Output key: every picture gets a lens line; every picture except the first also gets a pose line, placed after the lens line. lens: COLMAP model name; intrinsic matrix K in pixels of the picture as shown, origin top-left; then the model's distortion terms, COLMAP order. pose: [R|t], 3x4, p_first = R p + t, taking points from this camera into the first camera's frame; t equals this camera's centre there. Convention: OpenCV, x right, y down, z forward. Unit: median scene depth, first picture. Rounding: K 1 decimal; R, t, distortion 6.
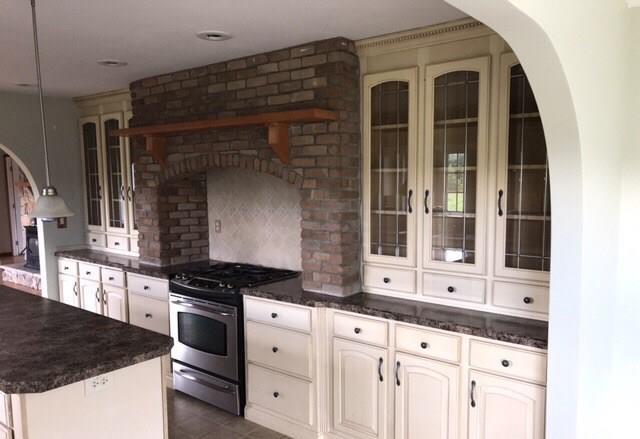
lens RADIAL K [[511.7, 0, 321.3], [0, 511.7, 242.3], [0, 0, 1]] dist [0.005332, -0.007040]
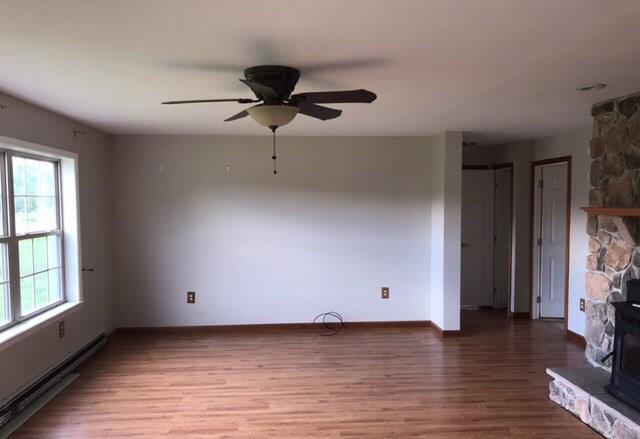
lens RADIAL K [[514.9, 0, 320.3], [0, 514.9, 232.5], [0, 0, 1]] dist [0.004817, -0.008597]
pose [[0.673238, 0.047634, -0.737890, -0.959245], [-0.091965, 0.995569, -0.019638, -0.137849], [0.733685, 0.081081, 0.674635, 1.129880]]
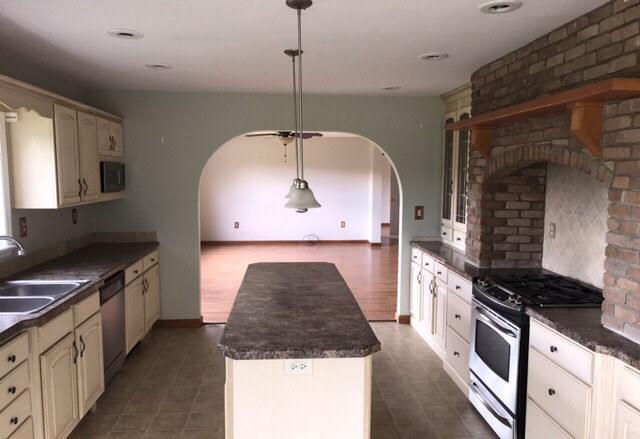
lens RADIAL K [[514.9, 0, 320.3], [0, 514.9, 232.5], [0, 0, 1]] dist [0.004817, -0.008597]
pose [[0.675969, 0.091458, -0.731232, 0.205253], [-0.098109, 0.994605, 0.033704, -0.024078], [0.730370, 0.048957, 0.681295, 0.174390]]
